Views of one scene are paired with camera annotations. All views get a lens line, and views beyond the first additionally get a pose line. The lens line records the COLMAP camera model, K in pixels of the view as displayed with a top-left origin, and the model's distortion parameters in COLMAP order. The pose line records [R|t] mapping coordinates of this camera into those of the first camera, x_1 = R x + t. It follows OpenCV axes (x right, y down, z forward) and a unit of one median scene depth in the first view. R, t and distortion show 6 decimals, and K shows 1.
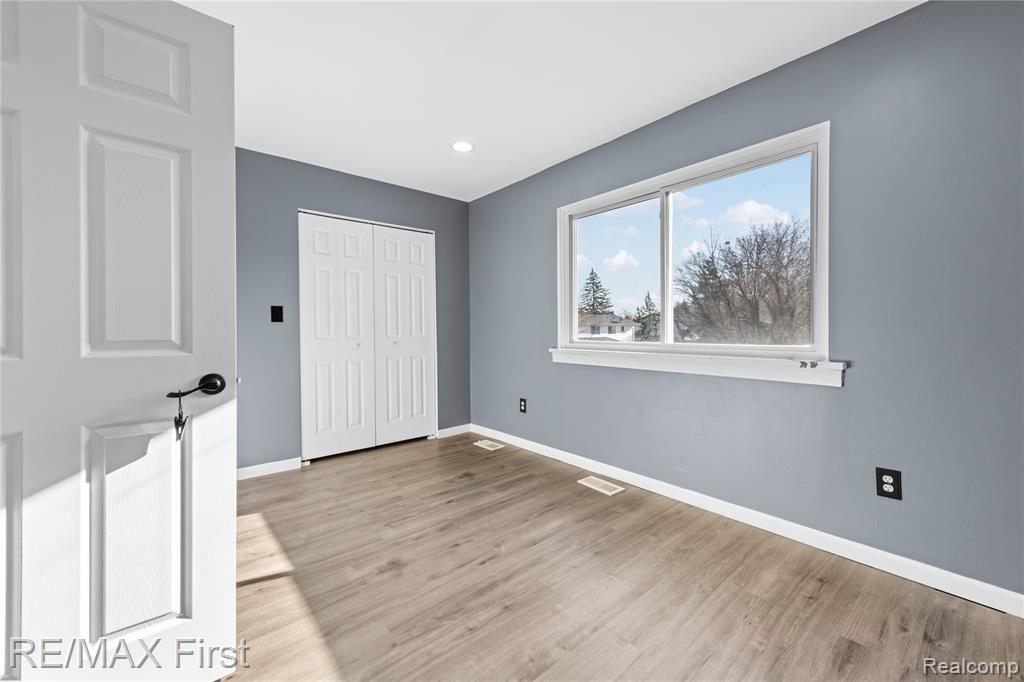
lens RADIAL K [[403.8, 0, 513.3], [0, 403.8, 328.8], [0, 0, 1]] dist [0.008050, -0.000126]
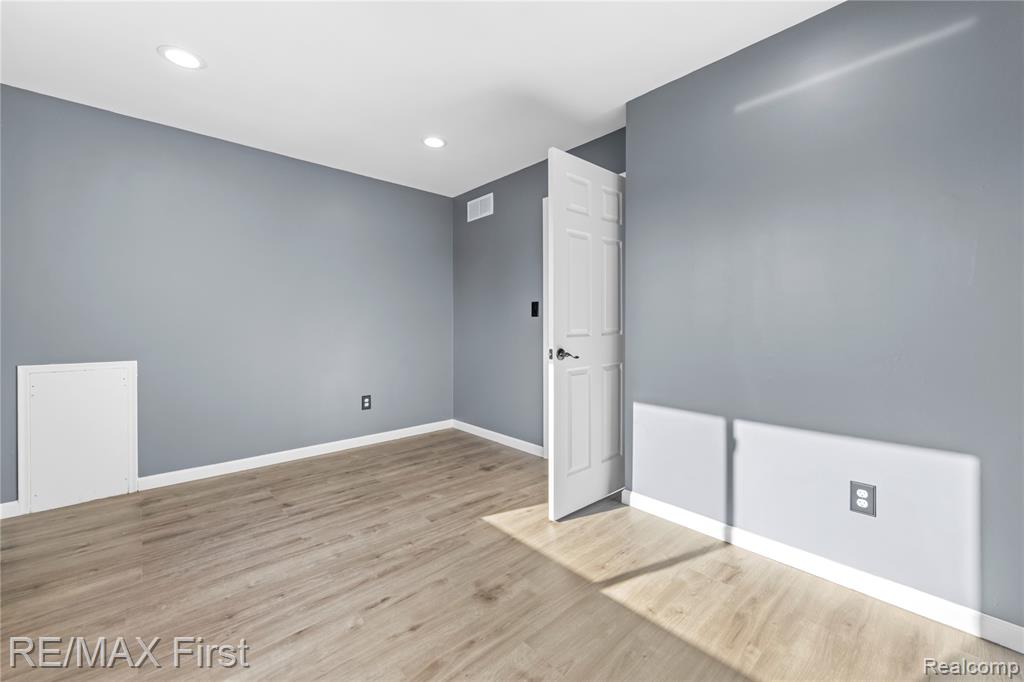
lens RADIAL K [[403.8, 0, 513.3], [0, 403.8, 328.8], [0, 0, 1]] dist [0.008050, -0.000126]
pose [[-0.999160, 0.007619, -0.040257, -0.347486], [0.007258, 0.999932, 0.009117, 0.003522], [0.040323, 0.008817, -0.999148, 2.045046]]
